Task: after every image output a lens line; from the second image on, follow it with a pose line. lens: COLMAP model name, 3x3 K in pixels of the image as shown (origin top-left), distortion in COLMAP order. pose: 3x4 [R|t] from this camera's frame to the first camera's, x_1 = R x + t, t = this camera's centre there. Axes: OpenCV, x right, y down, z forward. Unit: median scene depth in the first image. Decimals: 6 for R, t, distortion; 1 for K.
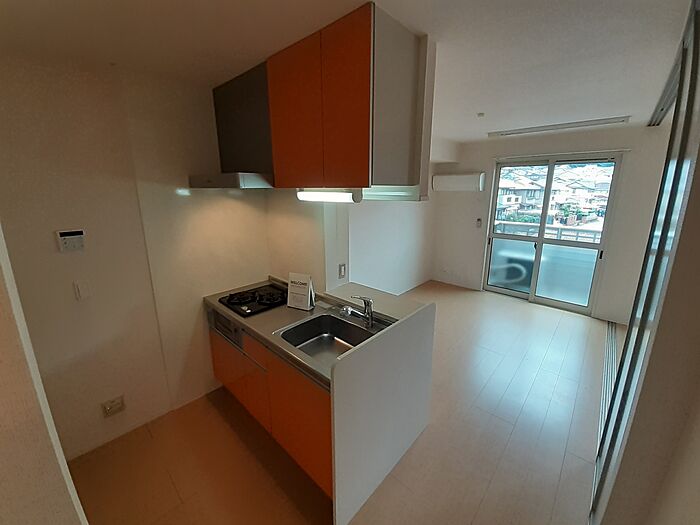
lens RADIAL K [[281.9, 0, 349.7], [0, 281.9, 253.6], [0, 0, 1]] dist [0.000710, 0.000094]
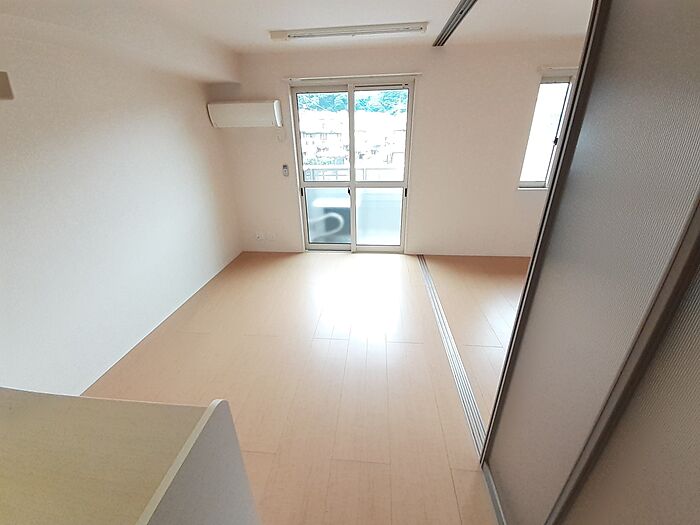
lens RADIAL K [[281.9, 0, 349.7], [0, 281.9, 253.6], [0, 0, 1]] dist [0.000710, 0.000094]
pose [[0.793664, -0.256617, 0.551585, 0.110041], [0.158411, 0.962577, 0.219891, -0.031170], [-0.587371, -0.087143, 0.804613, 0.248392]]
